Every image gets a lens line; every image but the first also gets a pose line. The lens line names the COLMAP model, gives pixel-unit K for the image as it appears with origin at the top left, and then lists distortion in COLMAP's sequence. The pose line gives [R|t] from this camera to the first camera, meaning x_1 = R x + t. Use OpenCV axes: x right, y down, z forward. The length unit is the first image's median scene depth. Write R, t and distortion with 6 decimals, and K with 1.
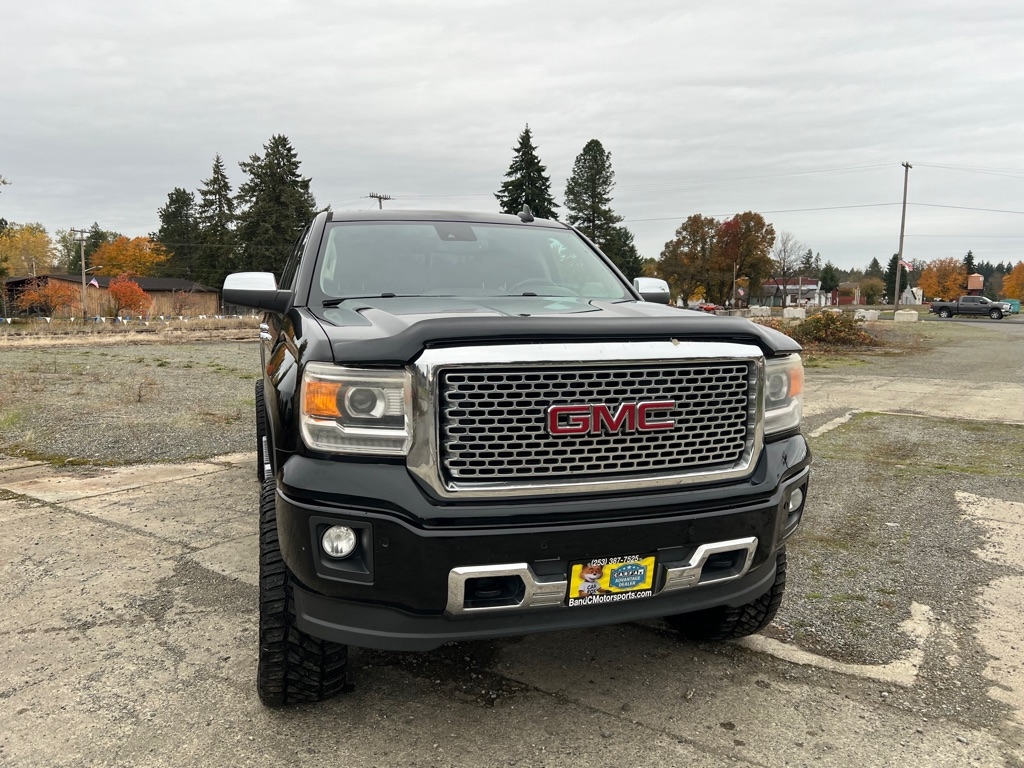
lens RADIAL K [[784.5, 0, 507.6], [0, 784.5, 390.6], [0, 0, 1]] dist [0.056705, -0.064701]
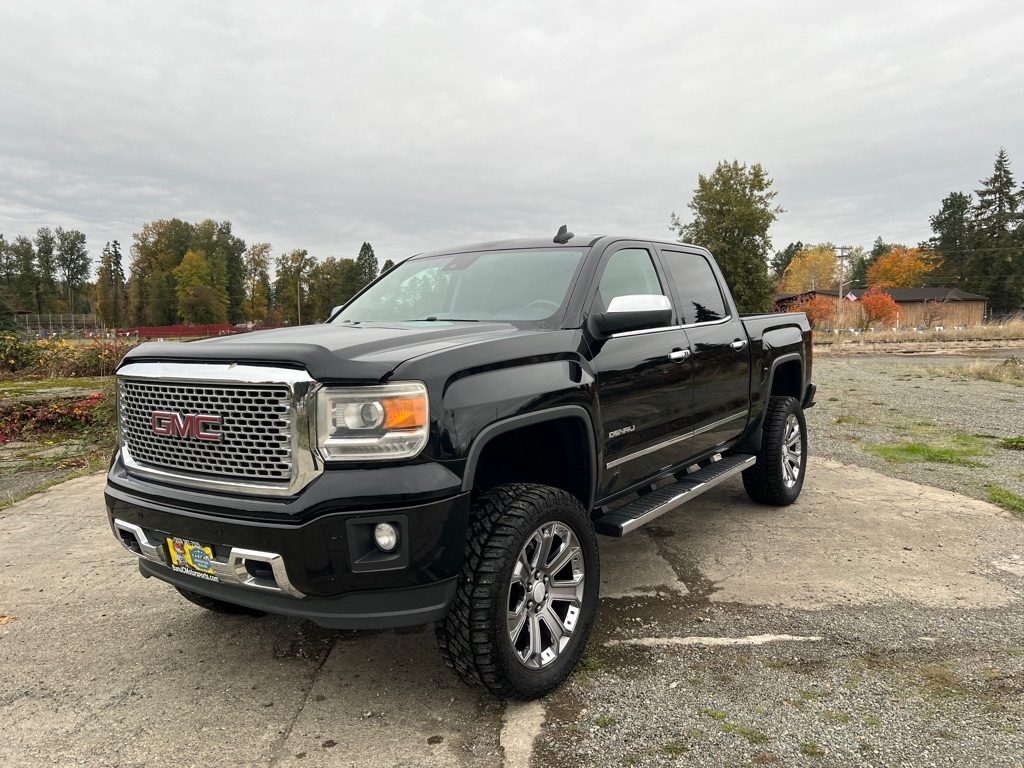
lens RADIAL K [[784.5, 0, 515.8], [0, 784.5, 396.0], [0, 0, 1]] dist [0.056705, -0.064701]
pose [[0.614591, 0.061824, -0.786419, 0.073969], [-0.067757, 0.997377, 0.025455, -0.004053], [0.785930, 0.037641, 0.617168, 0.033435]]
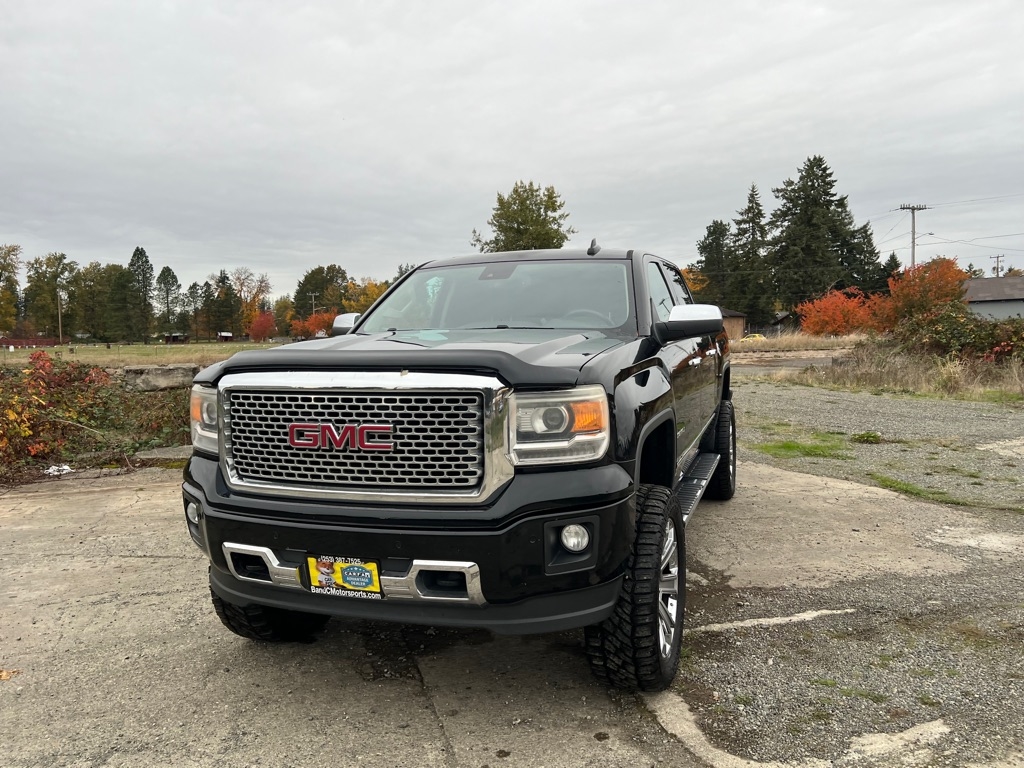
lens RADIAL K [[784.5, 0, 518.0], [0, 784.5, 388.3], [0, 0, 1]] dist [0.056705, -0.064701]
pose [[0.797581, 0.030226, -0.602454, 0.054651], [-0.049854, 0.998630, -0.015897, -0.001645], [0.601148, 0.042714, 0.797996, 0.011553]]
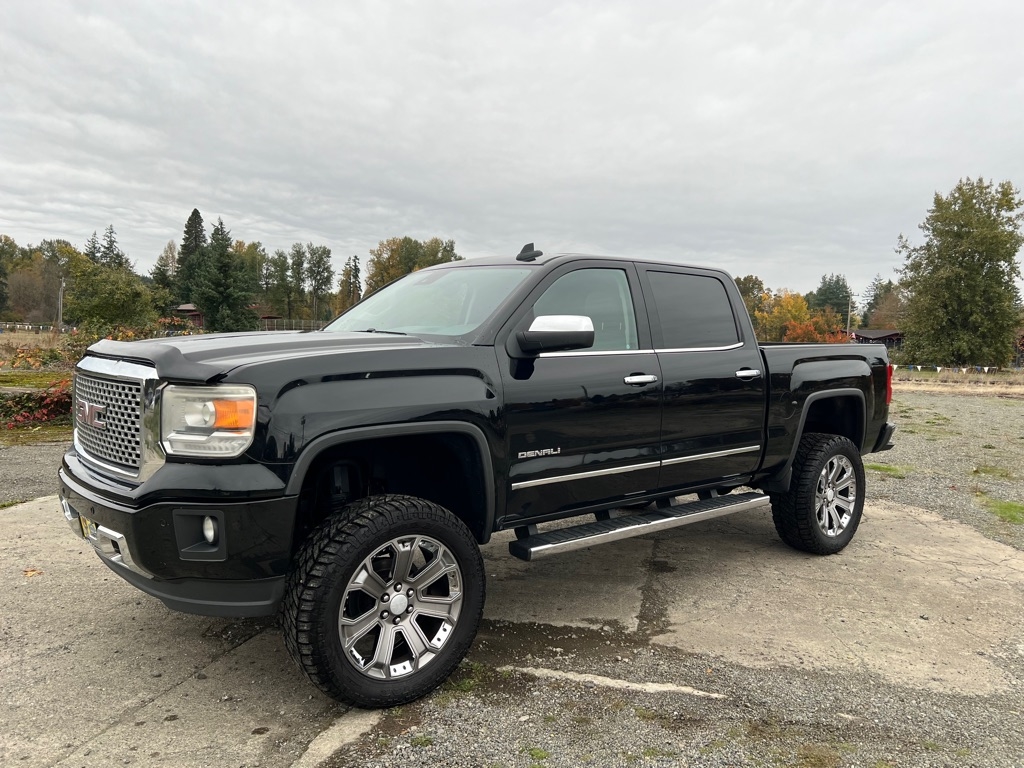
lens RADIAL K [[784.5, 0, 519.1], [0, 784.5, 394.9], [0, 0, 1]] dist [0.056705, -0.064701]
pose [[0.393900, 0.073765, -0.916189, 0.088816], [-0.127040, 0.991577, 0.025216, -0.006711], [0.910332, 0.106460, 0.399953, 0.058621]]
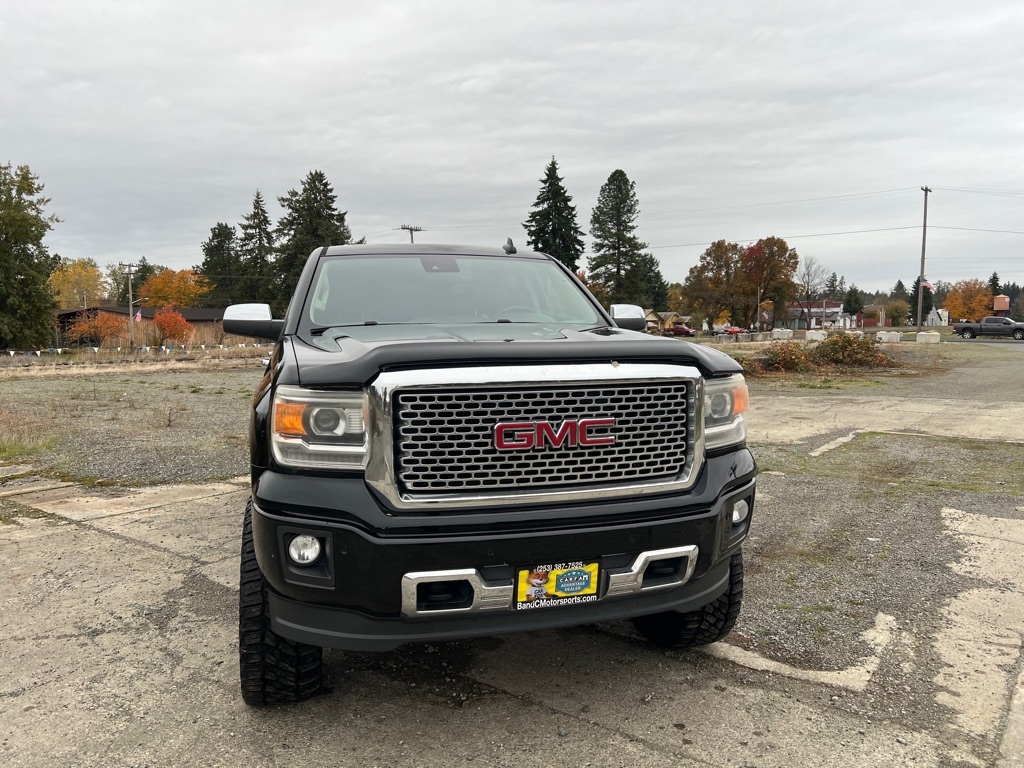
lens RADIAL K [[767.1, 0, 511.5], [0, 767.1, 388.0], [0, 0, 1]] dist [0.050562, -0.055571]
pose [[0.999390, -0.008200, -0.033957, 0.005707], [0.007038, 0.999390, -0.034217, 0.000339], [0.034216, 0.033957, 0.998837, -0.003385]]
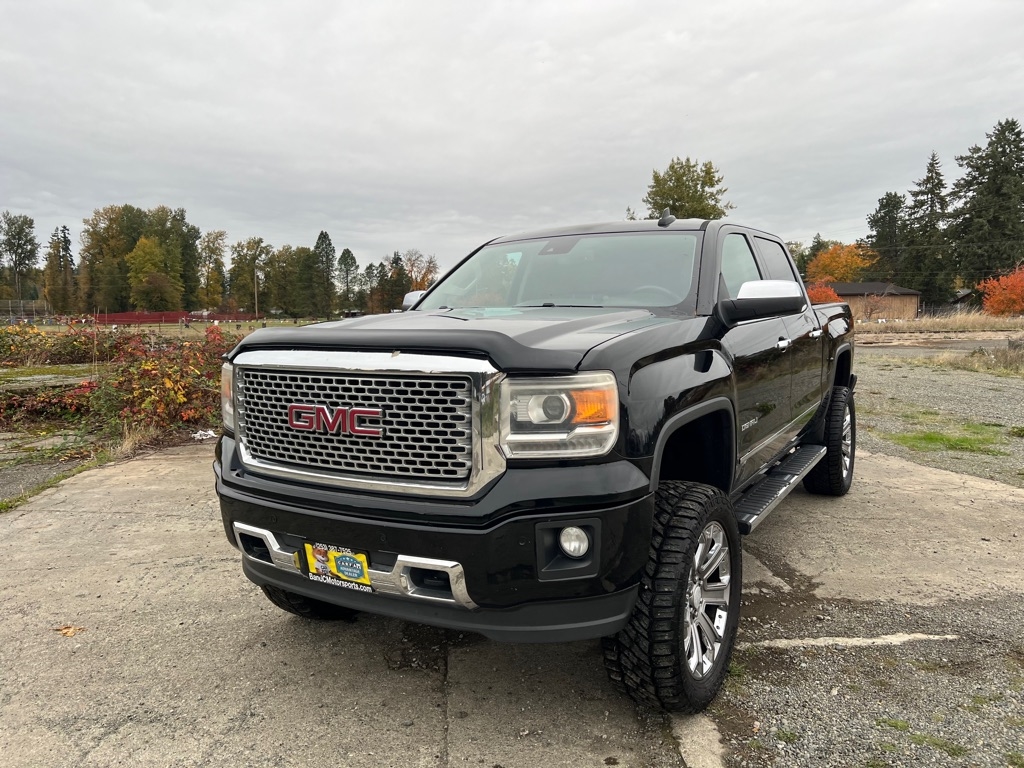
lens RADIAL K [[767.1, 0, 521.0], [0, 767.1, 381.1], [0, 0, 1]] dist [0.050562, -0.055571]
pose [[0.664908, 0.059801, -0.744528, 0.058286], [-0.070683, 0.997354, 0.016984, -0.002973], [0.743573, 0.041332, 0.667376, 0.024375]]
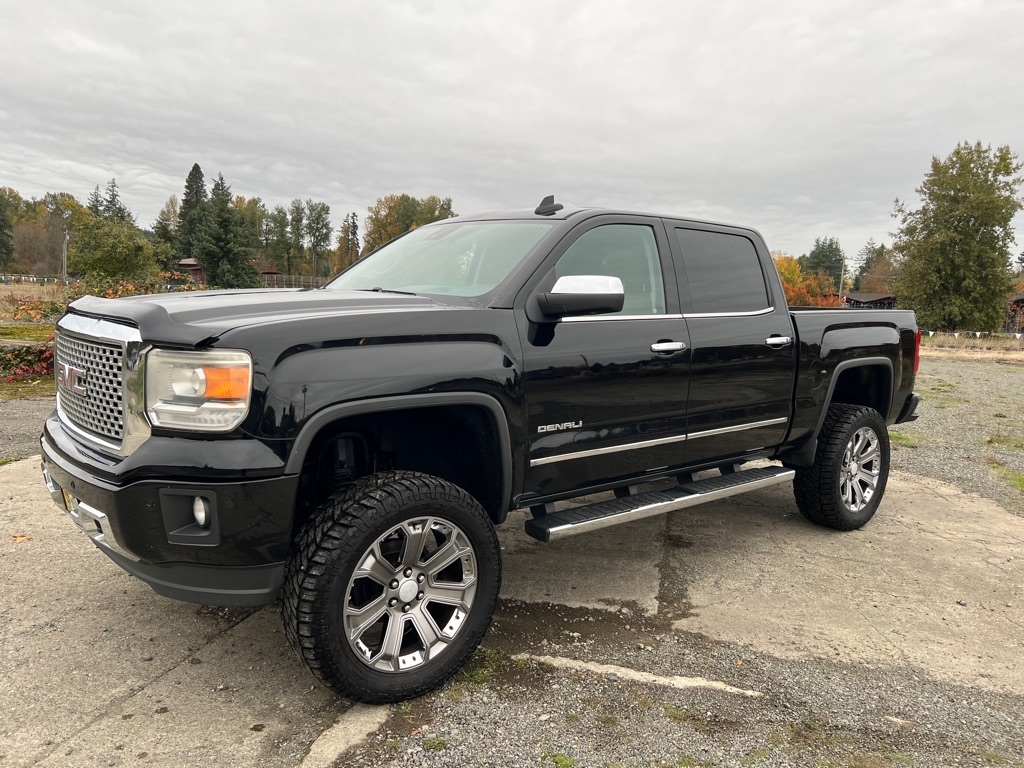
lens RADIAL K [[767.1, 0, 507.4], [0, 767.1, 393.5], [0, 0, 1]] dist [0.050562, -0.055571]
pose [[0.385711, 0.128003, -0.913697, 0.080047], [-0.141104, 0.986863, 0.078687, -0.007076], [0.911766, 0.098575, 0.398705, 0.059645]]
